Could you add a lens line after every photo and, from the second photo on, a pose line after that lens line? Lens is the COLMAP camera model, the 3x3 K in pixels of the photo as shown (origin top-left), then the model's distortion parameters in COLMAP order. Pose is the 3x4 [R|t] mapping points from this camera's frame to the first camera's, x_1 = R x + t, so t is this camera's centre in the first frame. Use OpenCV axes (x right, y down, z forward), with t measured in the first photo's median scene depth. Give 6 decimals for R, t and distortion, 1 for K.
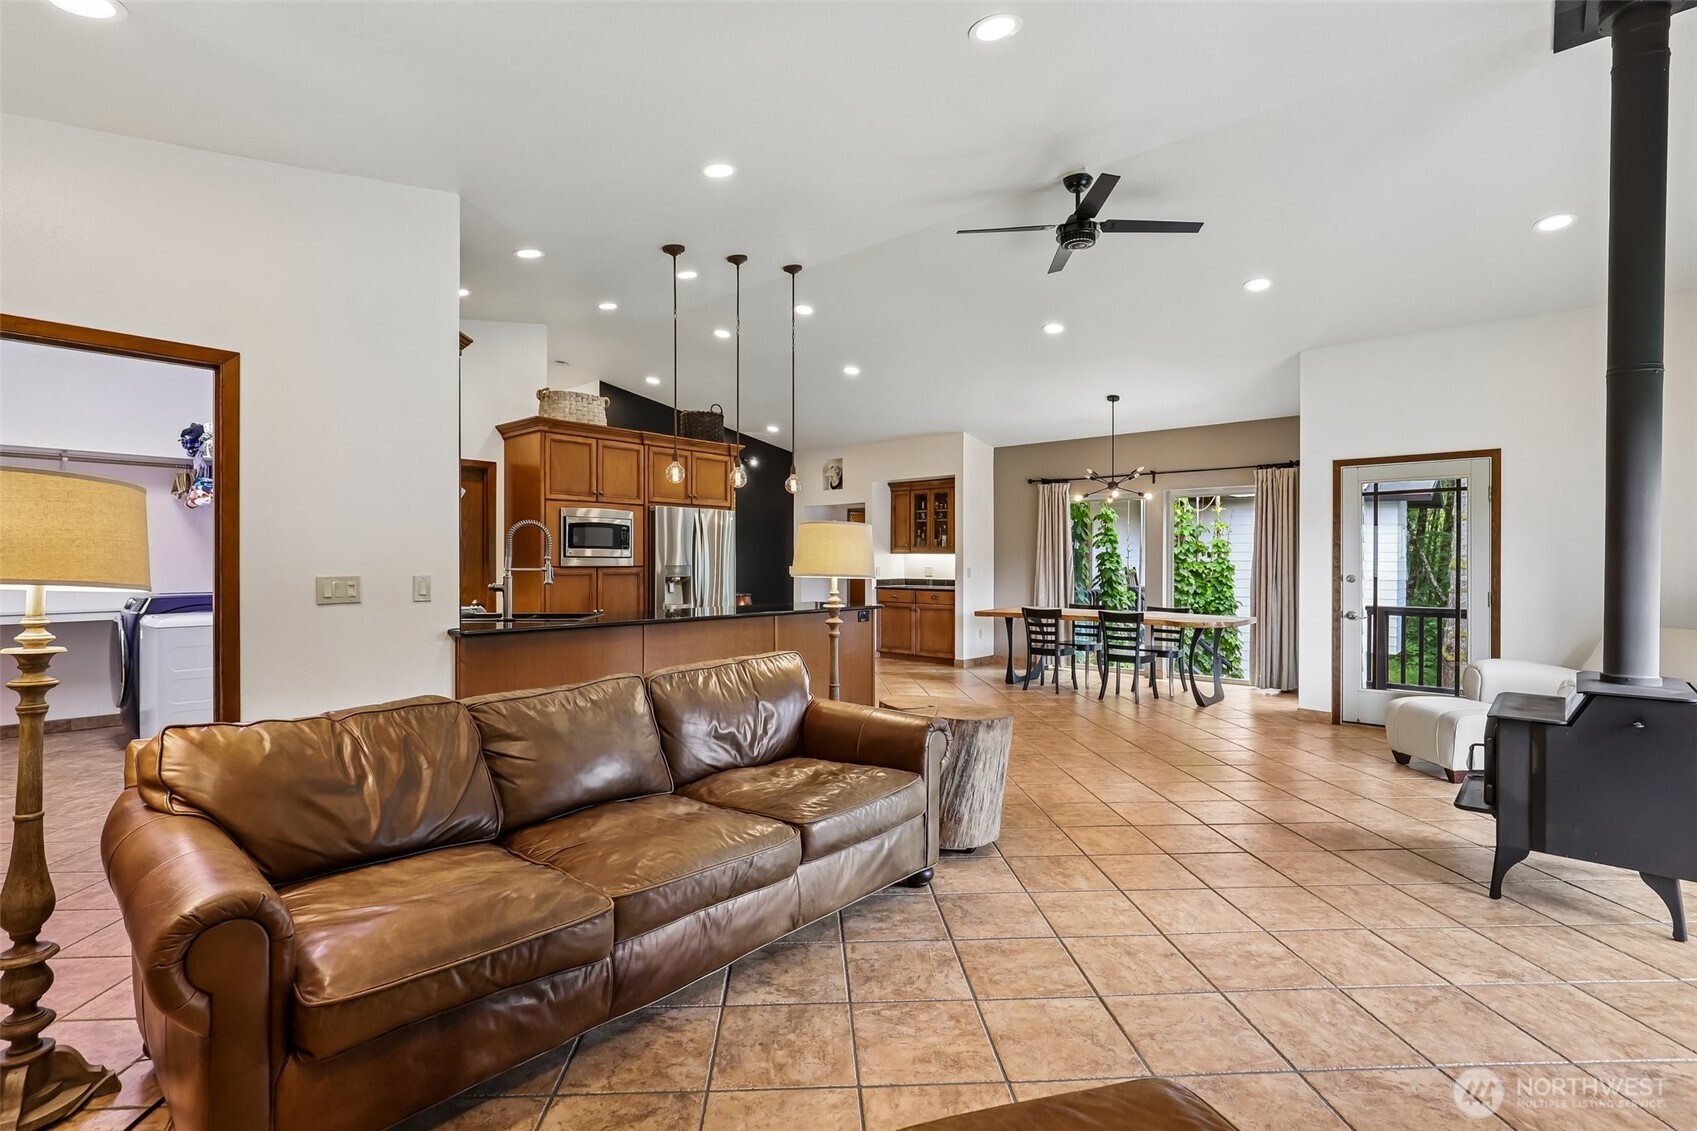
lens RADIAL K [[792.3, 0, 849.6], [0, 792.3, 552.3], [0, 0, 1]] dist [-0.024635, 0.008266]
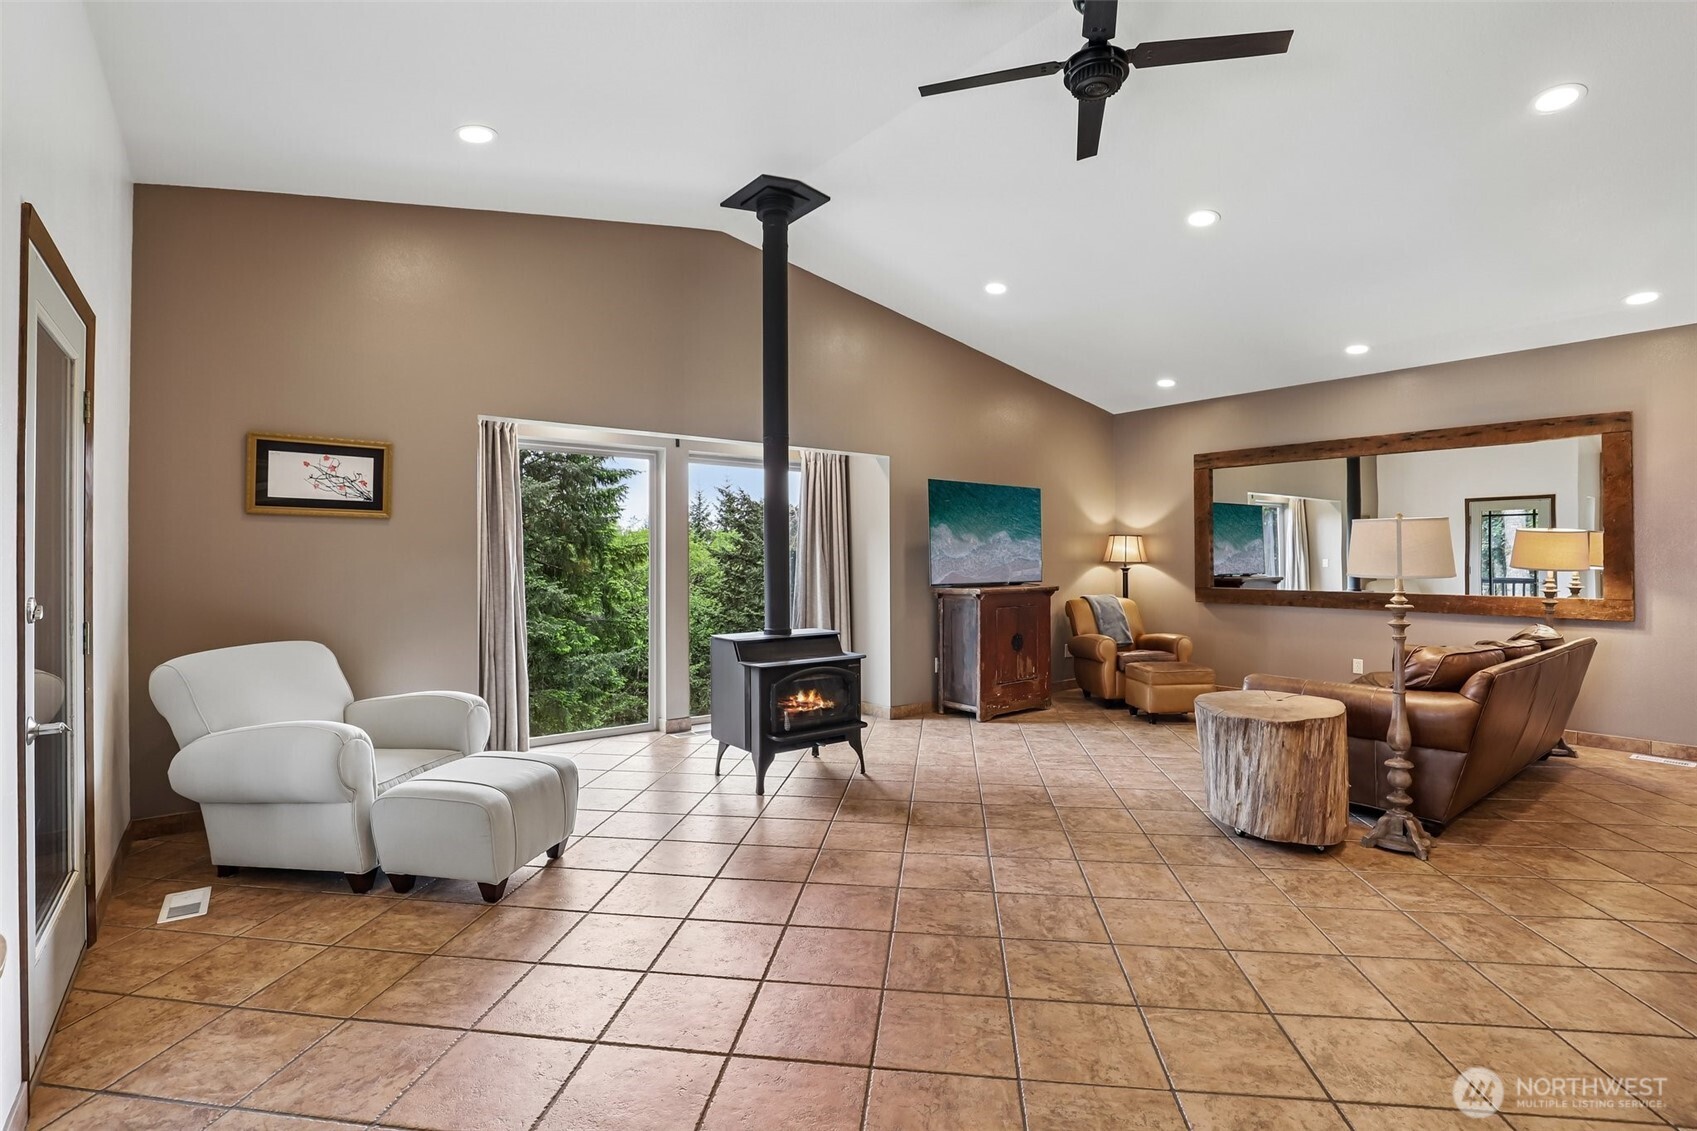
lens RADIAL K [[792.3, 0, 843.6], [0, 792.3, 557.5], [0, 0, 1]] dist [-0.024635, 0.008266]
pose [[-0.981409, -0.005063, 0.191863, 0.163052], [-0.005560, 0.999982, -0.002053, 0.006867], [-0.191849, -0.003082, -0.981420, 0.748168]]
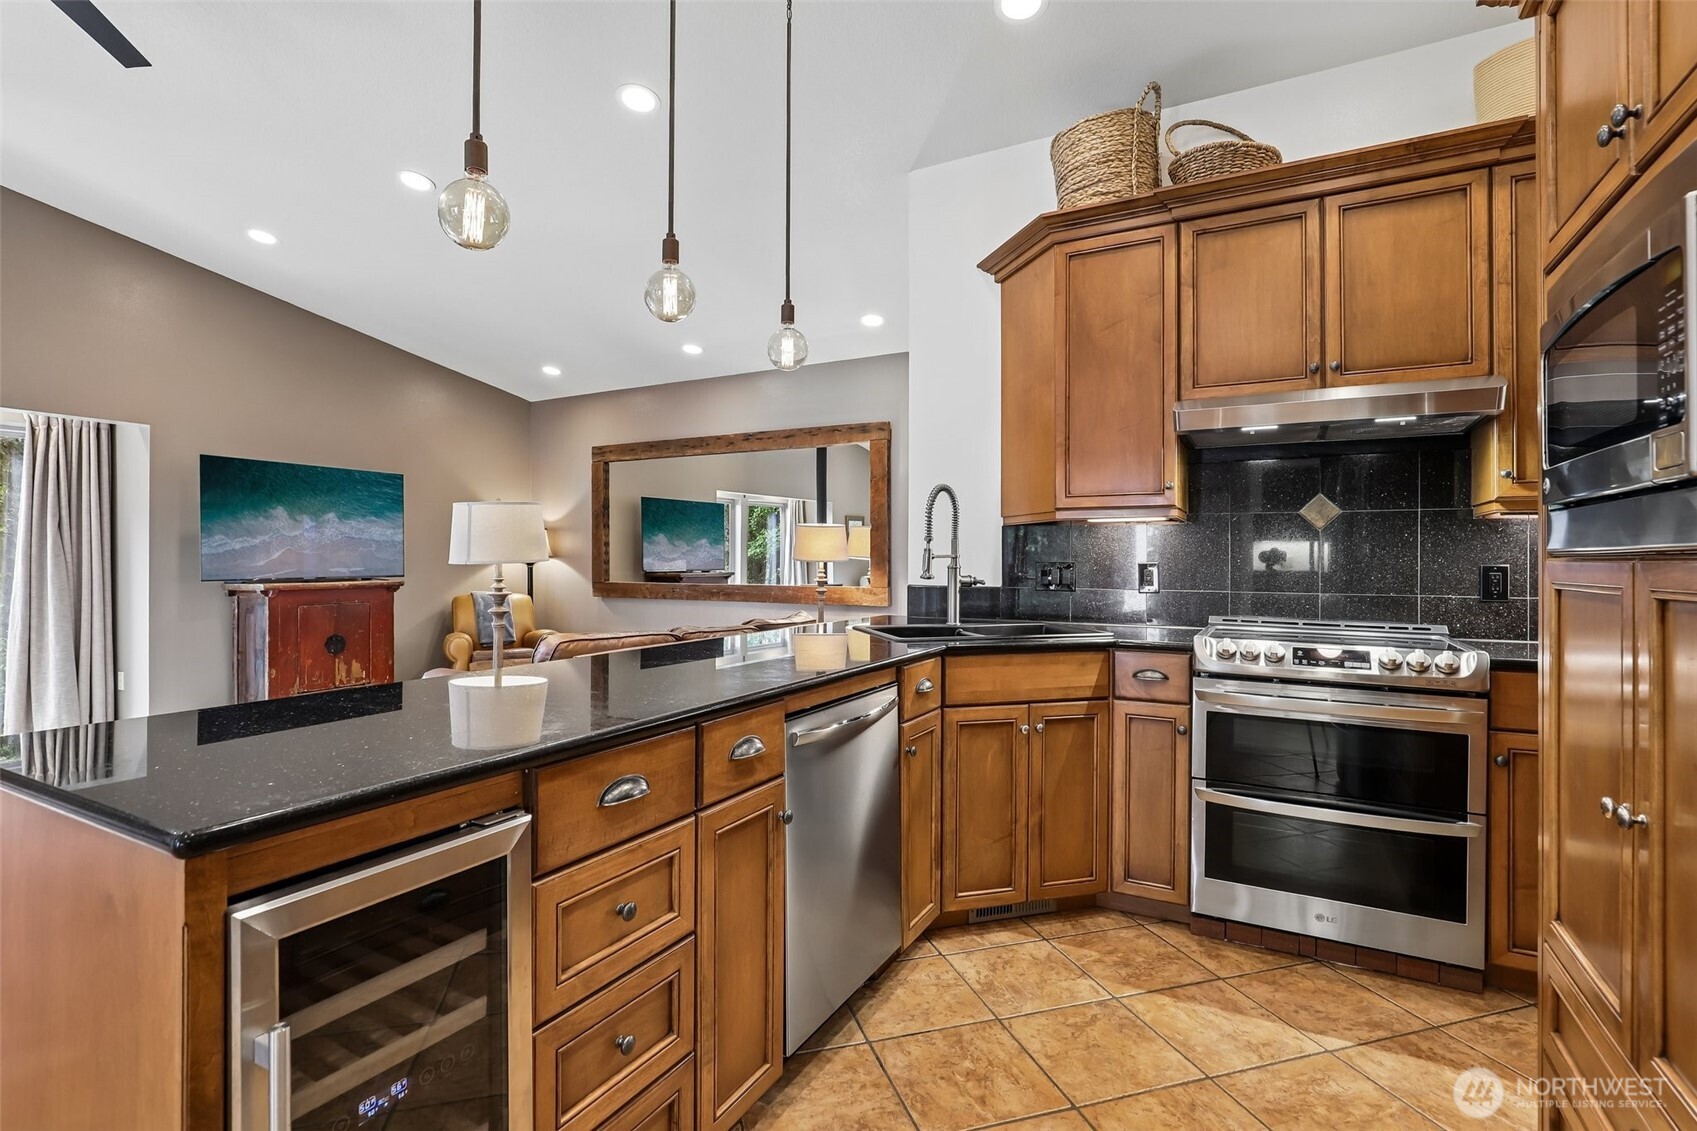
lens RADIAL K [[792.3, 0, 843.2], [0, 792.3, 560.4], [0, 0, 1]] dist [-0.024635, 0.008266]
pose [[-0.974844, -0.007464, -0.222765, -0.074335], [-0.007097, 0.999972, -0.002449, 0.011822], [0.222777, -0.000807, -0.974869, 0.724342]]
